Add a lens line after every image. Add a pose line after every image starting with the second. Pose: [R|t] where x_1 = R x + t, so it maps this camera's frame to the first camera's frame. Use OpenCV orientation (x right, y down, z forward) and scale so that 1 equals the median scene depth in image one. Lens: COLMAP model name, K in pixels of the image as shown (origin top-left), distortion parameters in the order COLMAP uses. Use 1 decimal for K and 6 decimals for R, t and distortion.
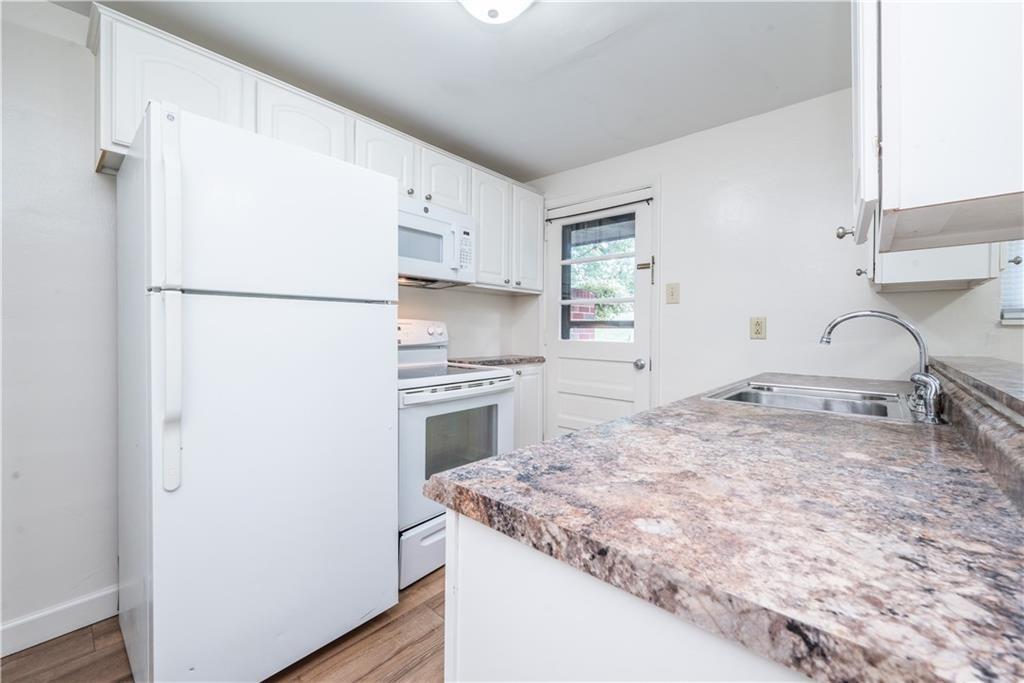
lens RADIAL K [[417.8, 0, 508.3], [0, 417.8, 340.1], [0, 0, 1]] dist [-0.001290, -0.000048]
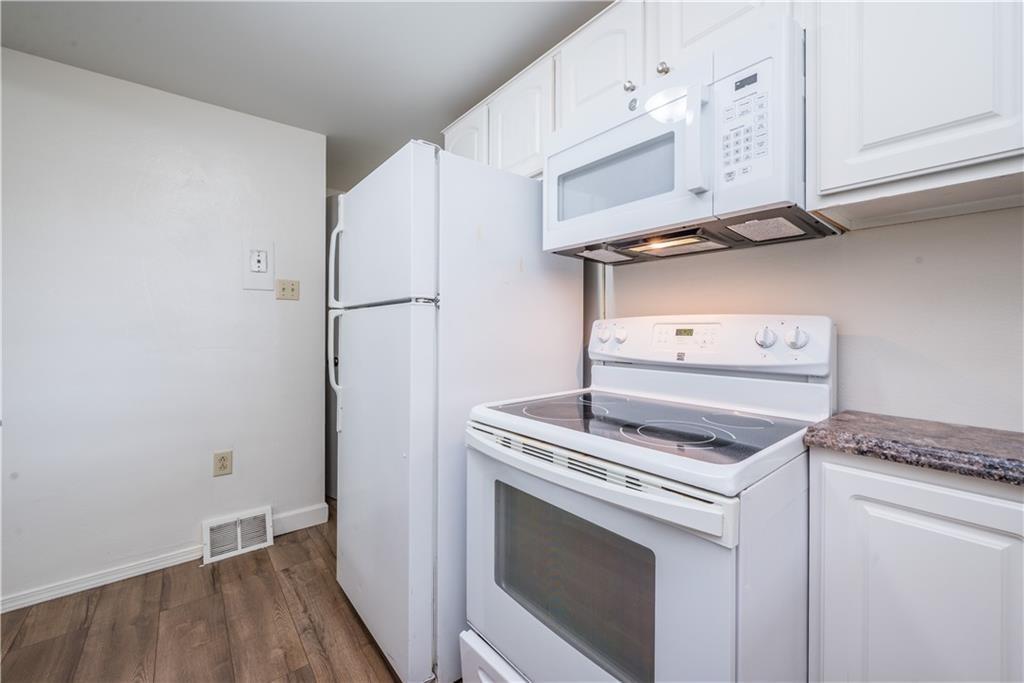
lens RADIAL K [[422.5, 0, 524.5], [0, 422.5, 329.7], [0, 0, 1]] dist [-0.001611, -0.000047]
pose [[-0.150718, -0.005476, -0.988562, 0.314090], [-0.026918, 0.999637, -0.001433, -0.025103], [0.988210, 0.026394, -0.150811, 0.881226]]
